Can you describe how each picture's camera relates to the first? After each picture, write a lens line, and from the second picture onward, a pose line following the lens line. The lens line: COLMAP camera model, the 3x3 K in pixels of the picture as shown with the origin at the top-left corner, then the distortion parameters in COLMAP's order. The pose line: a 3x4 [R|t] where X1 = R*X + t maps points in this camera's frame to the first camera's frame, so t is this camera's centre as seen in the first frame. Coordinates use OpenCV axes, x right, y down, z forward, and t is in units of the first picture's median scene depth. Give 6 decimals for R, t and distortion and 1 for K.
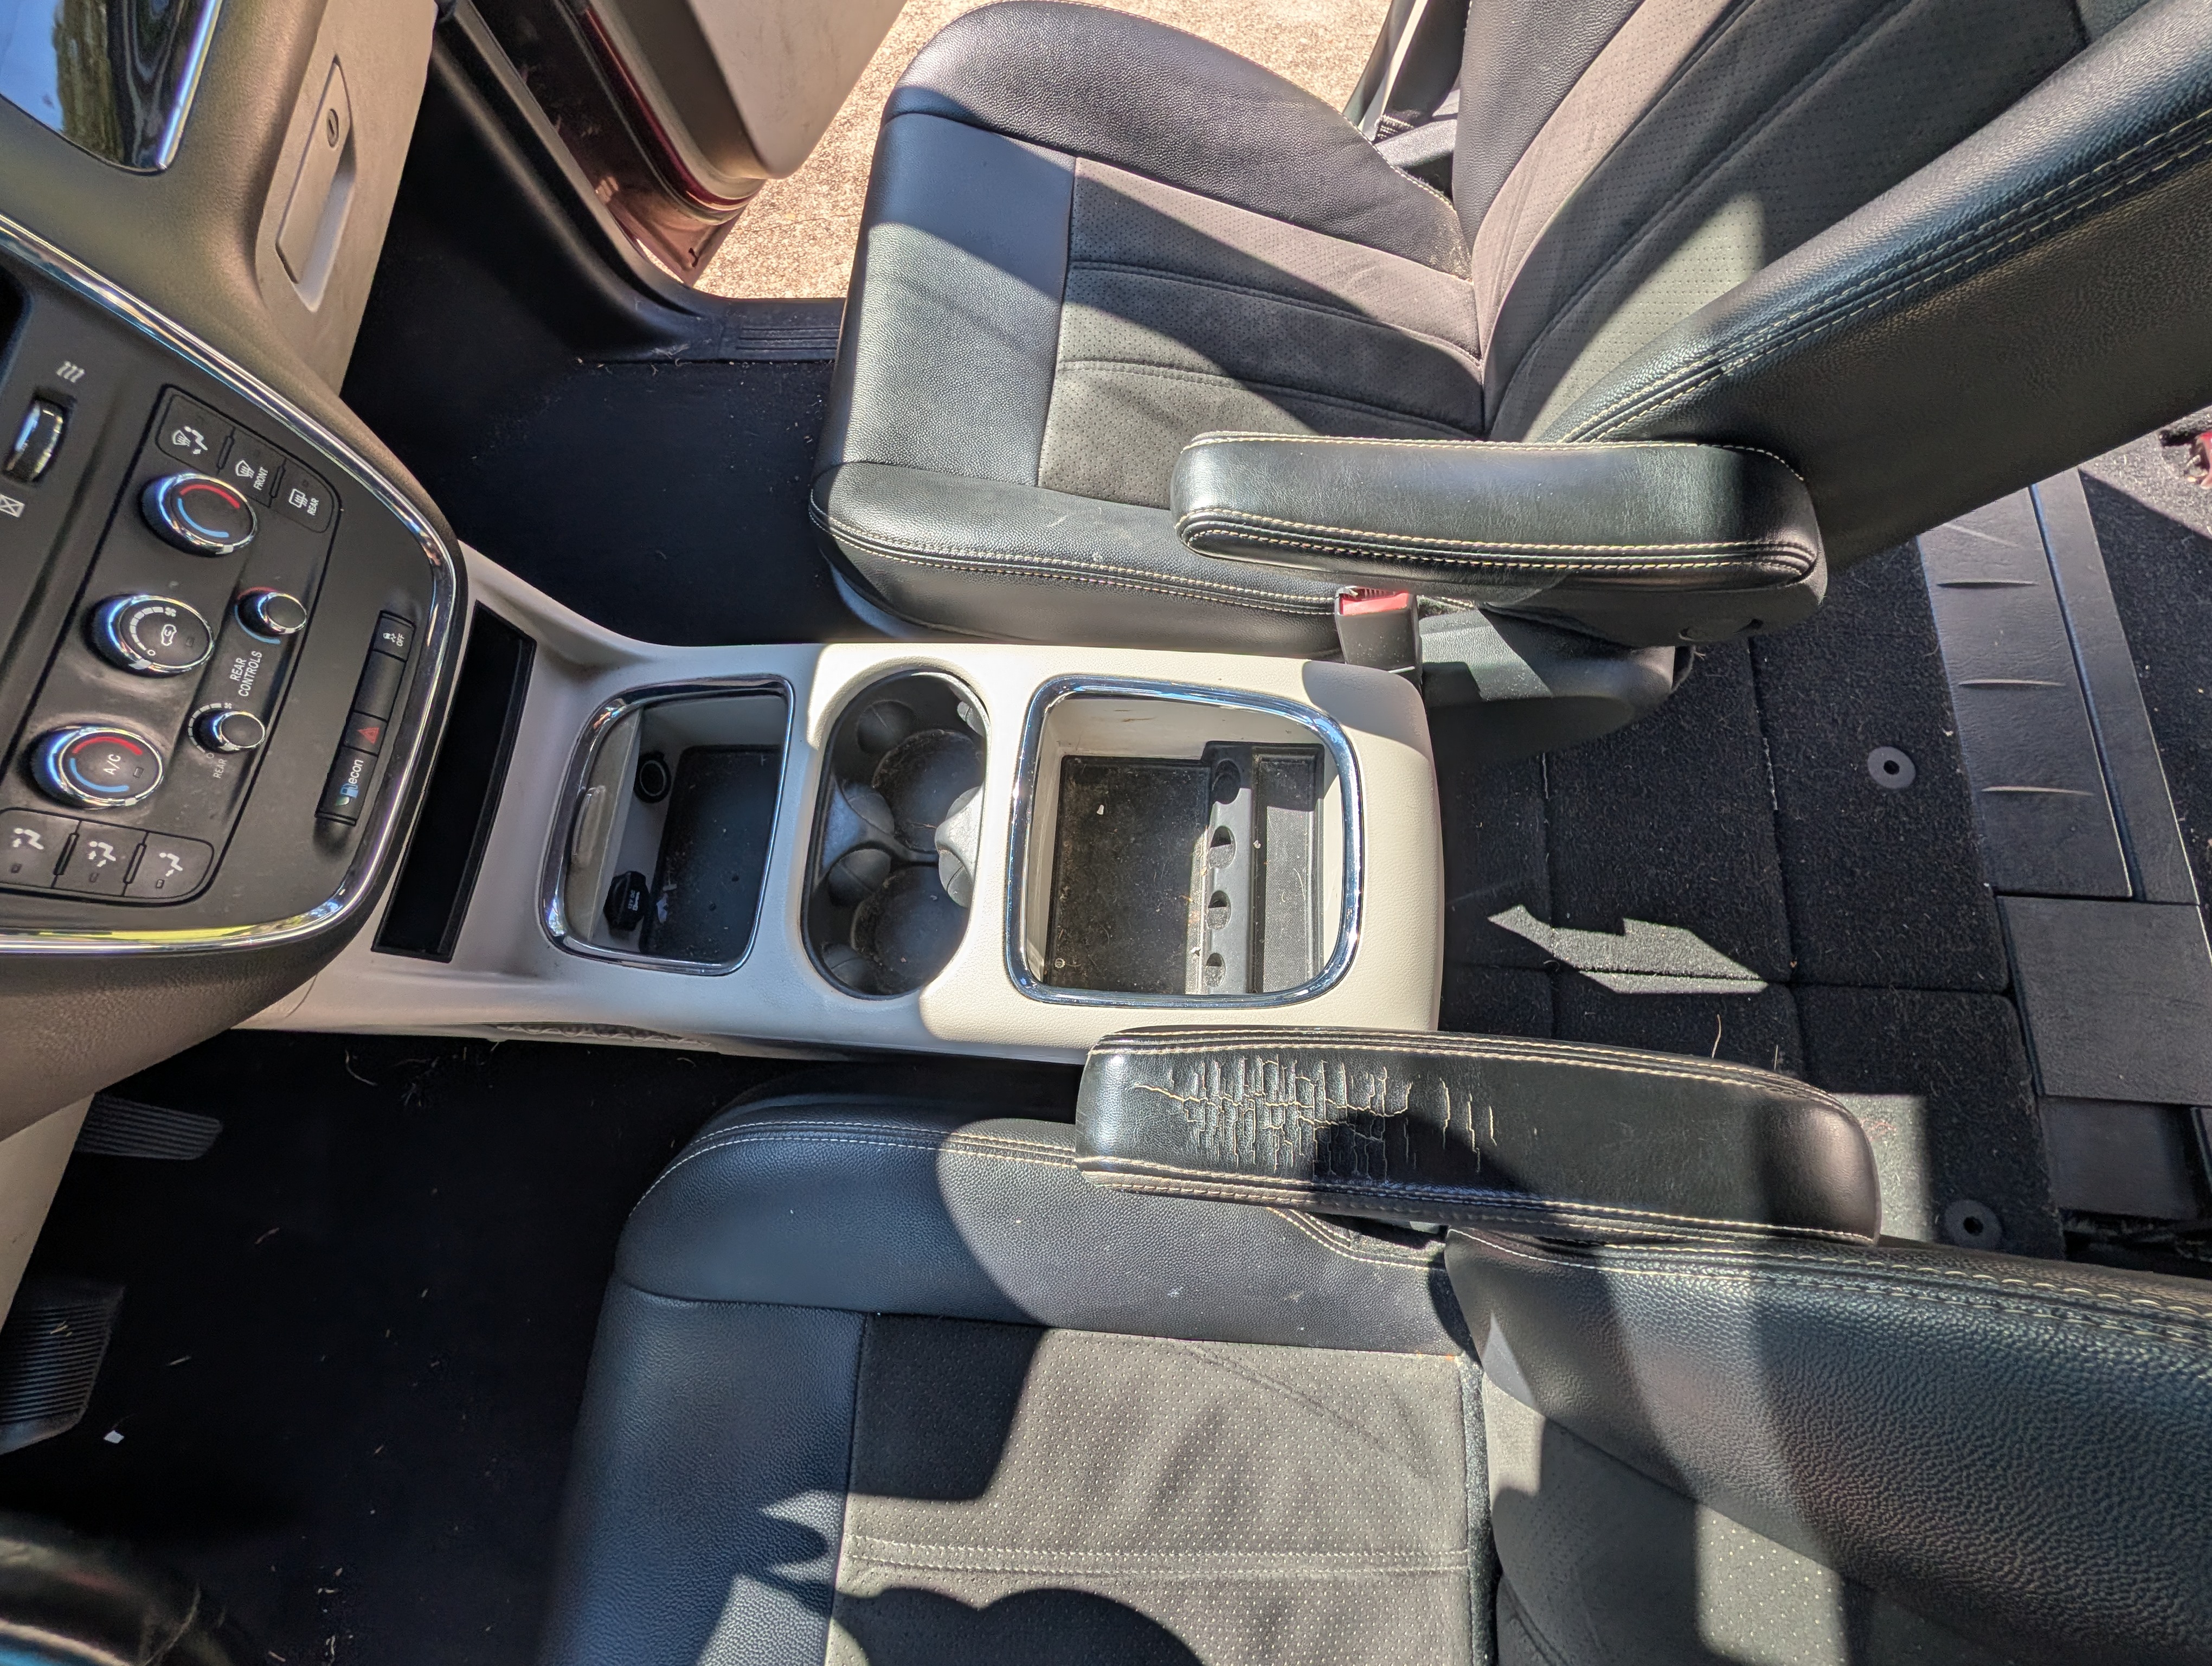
lens RADIAL K [[841.8, 0, 1102.2], [0, 841.8, 835.0], [0, 0, 1]] dist [-0.002806, 0.000806]
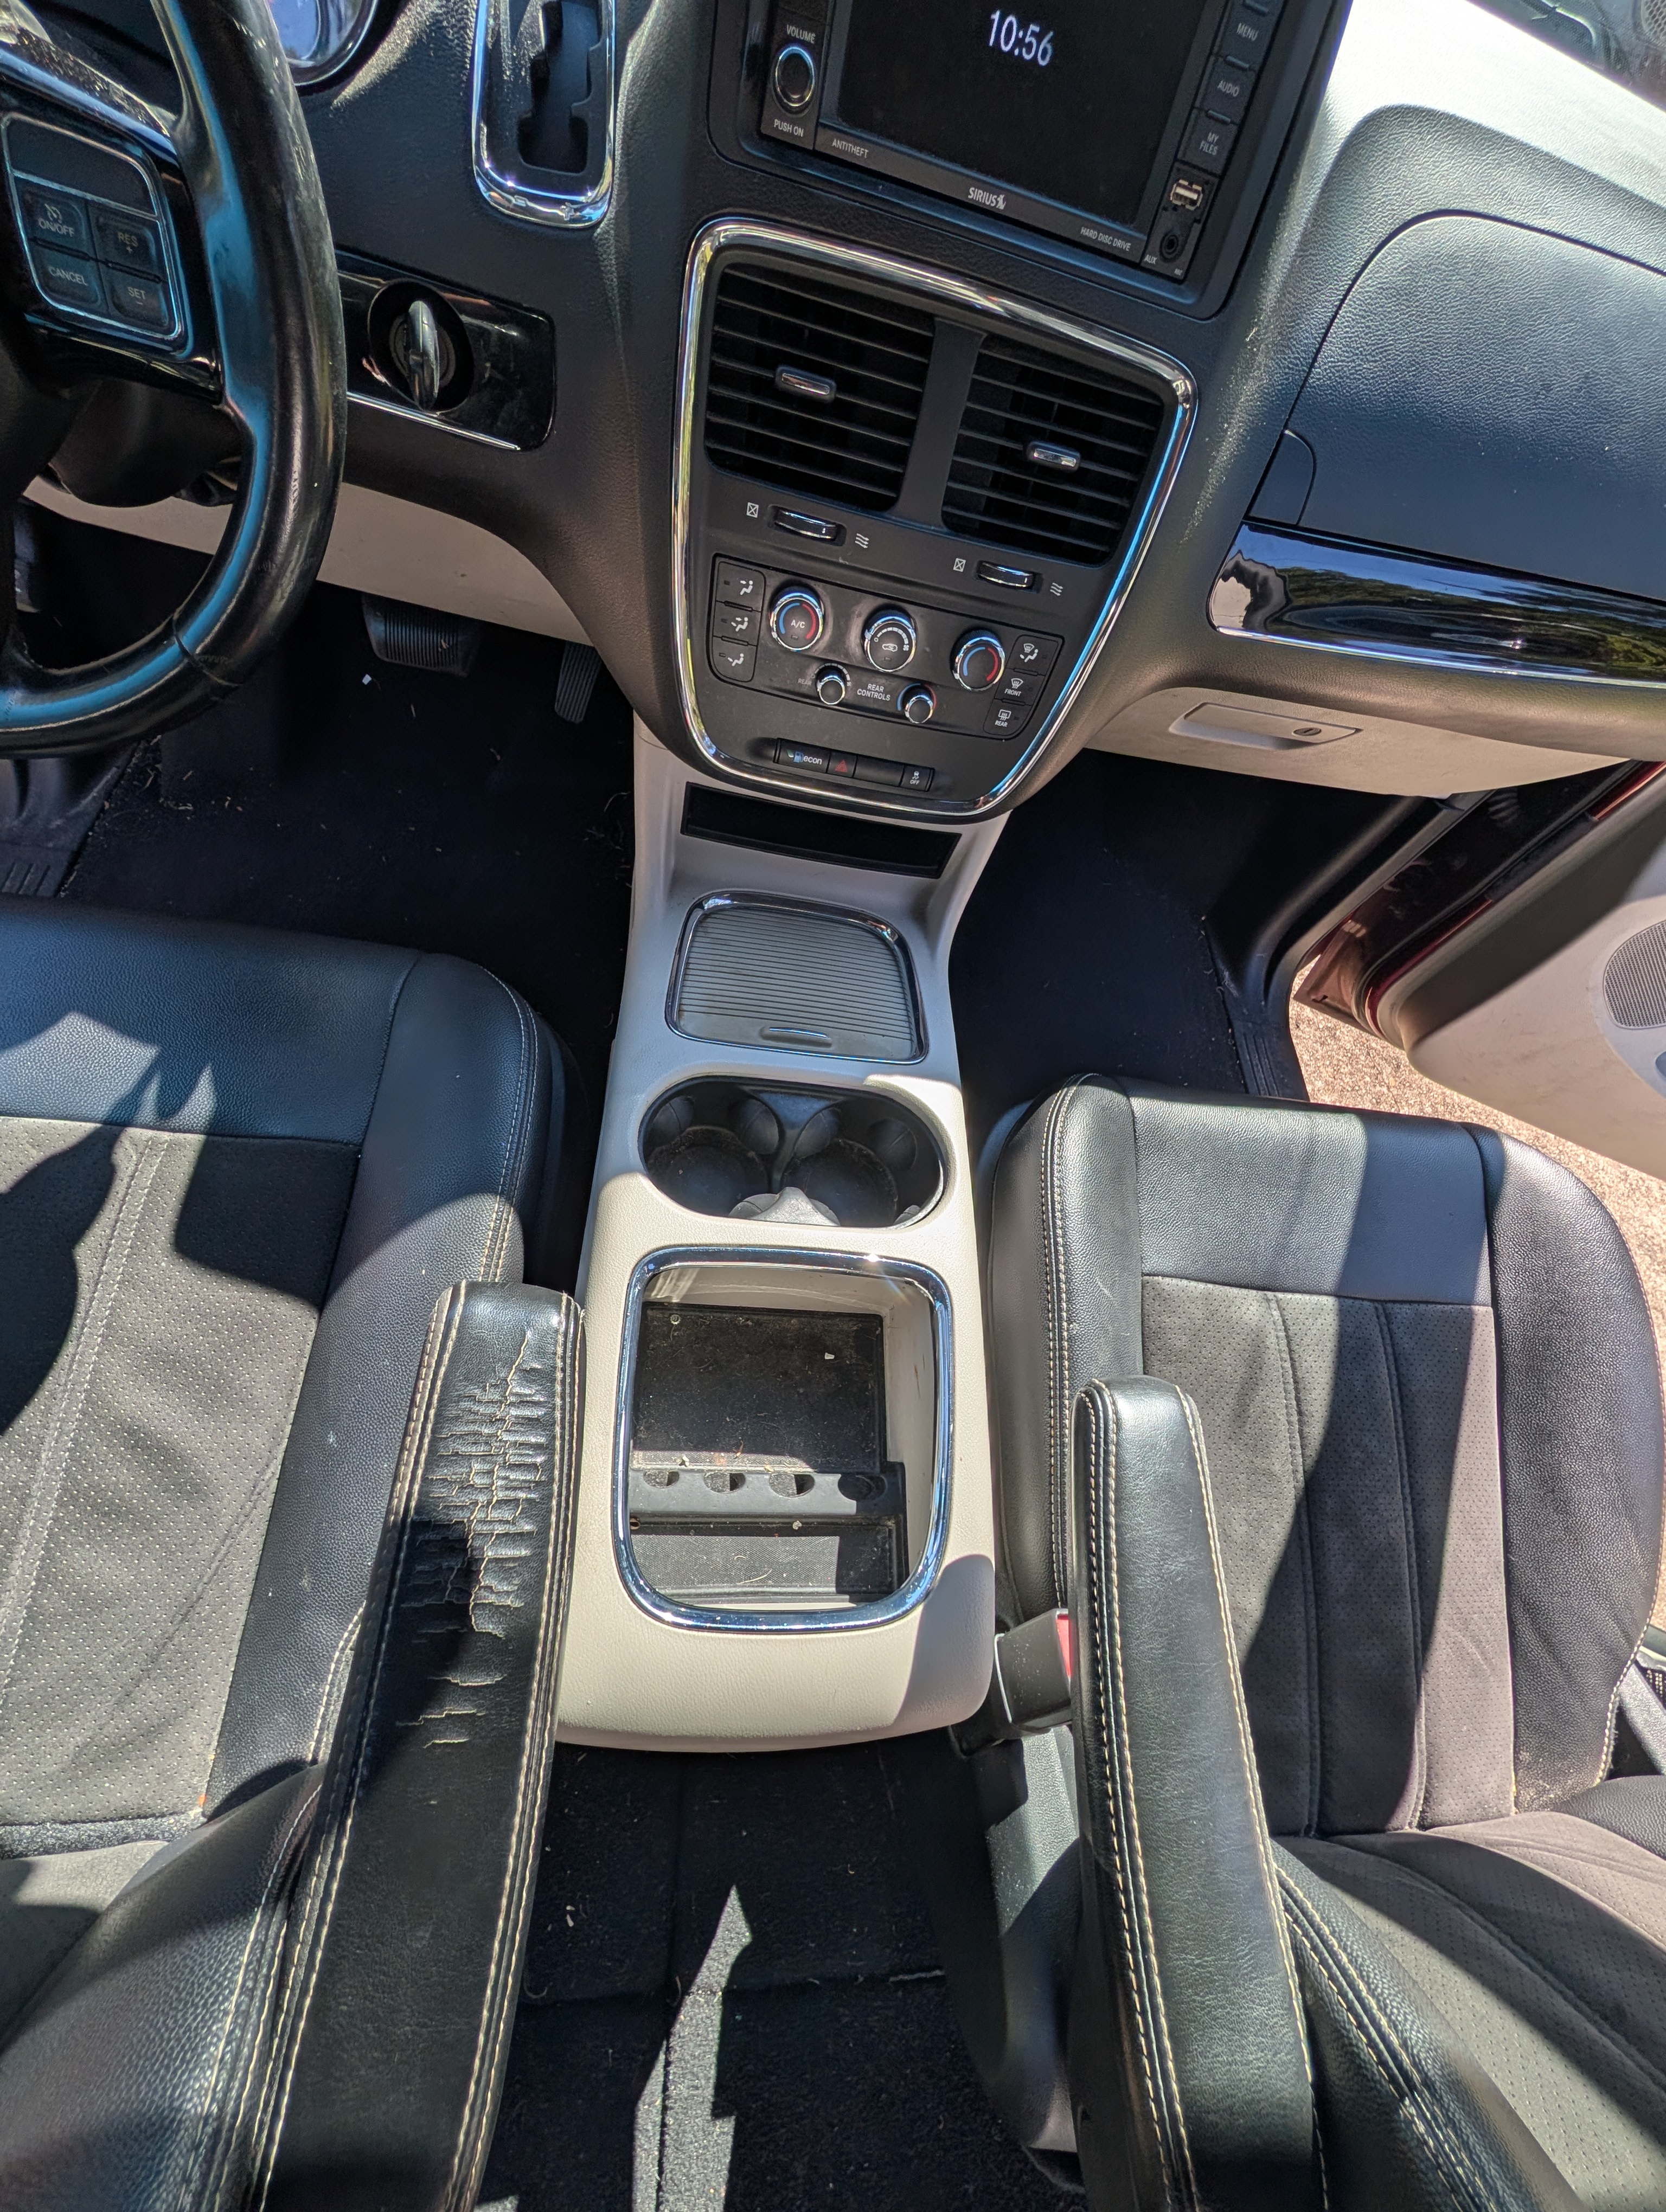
lens RADIAL K [[841.8, 0, 831.1], [0, 841.8, 1107.7], [0, 0, 1]] dist [-0.002806, 0.000806]
pose [[0.049411, 0.923885, -0.379466, 0.125179], [-0.998380, 0.056414, 0.007349, -0.066539], [0.028197, 0.378488, 0.925177, -0.041687]]
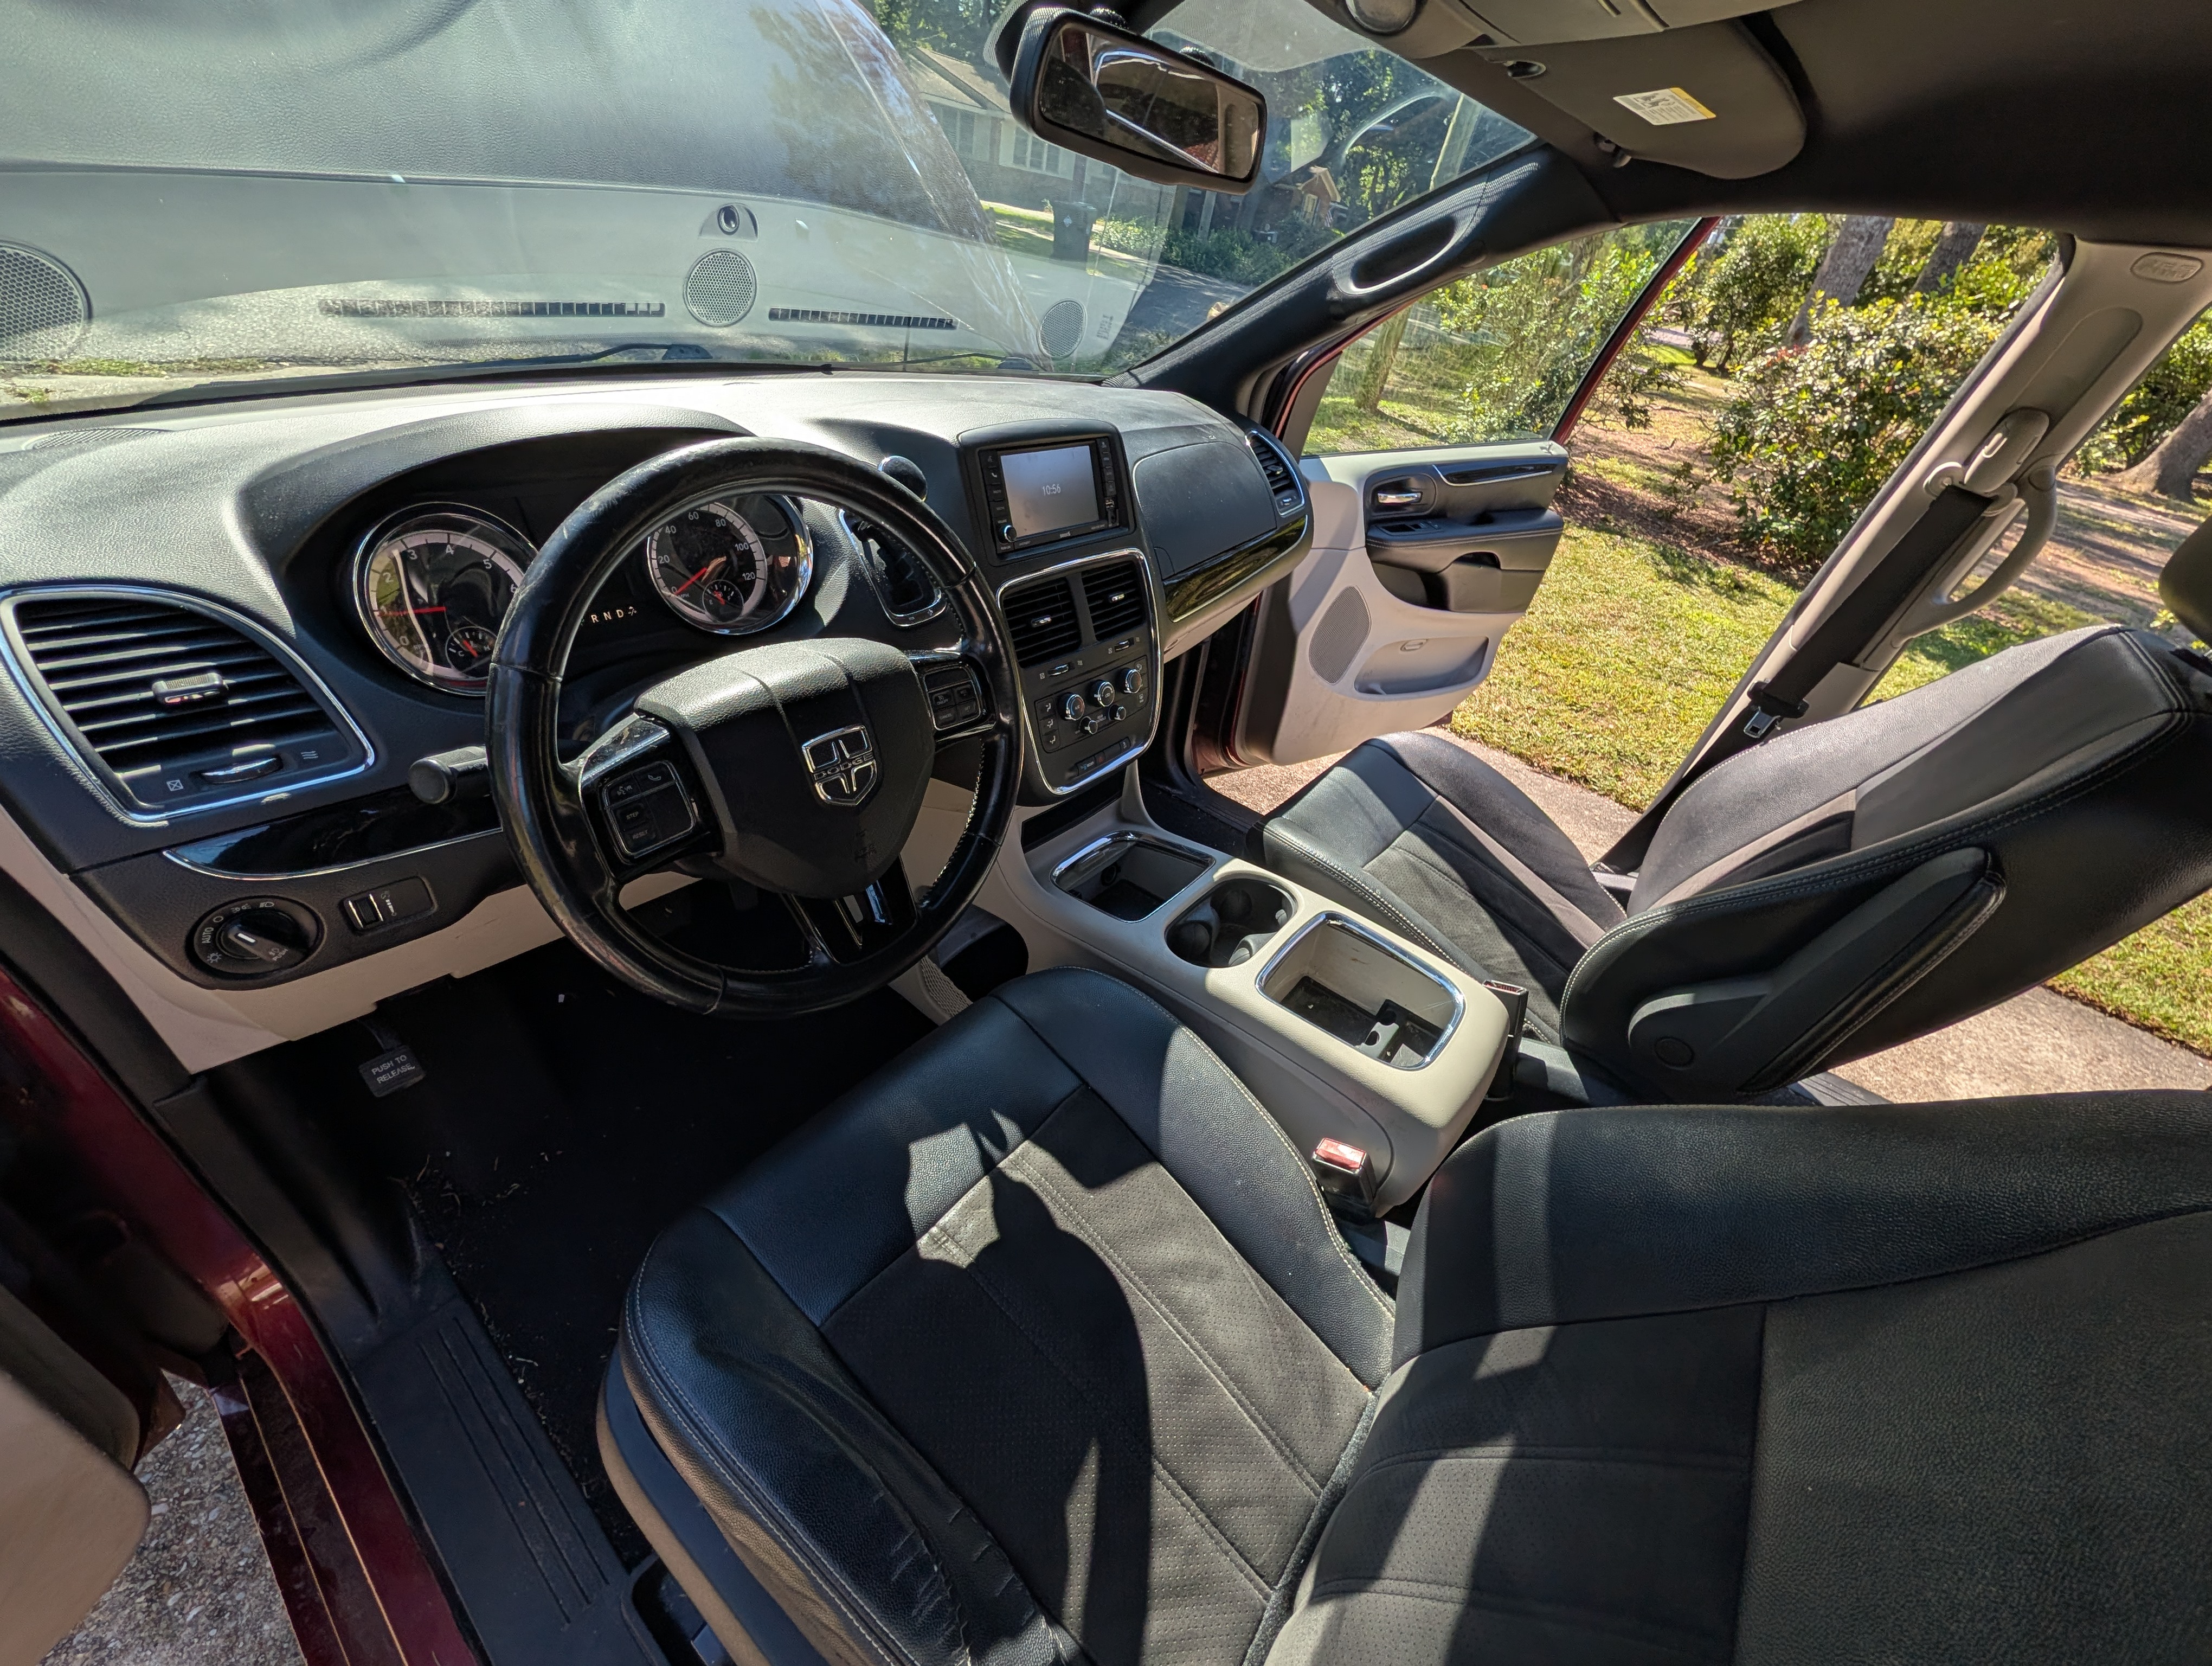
lens RADIAL K [[841.8, 0, 1122.1], [0, 841.8, 839.4], [0, 0, 1]] dist [-0.002806, 0.000806]
pose [[0.810757, 0.466306, -0.353882, 0.163607], [-0.584625, 0.614242, -0.530019, 1.096859], [-0.029782, 0.636604, 0.770615, -0.667852]]
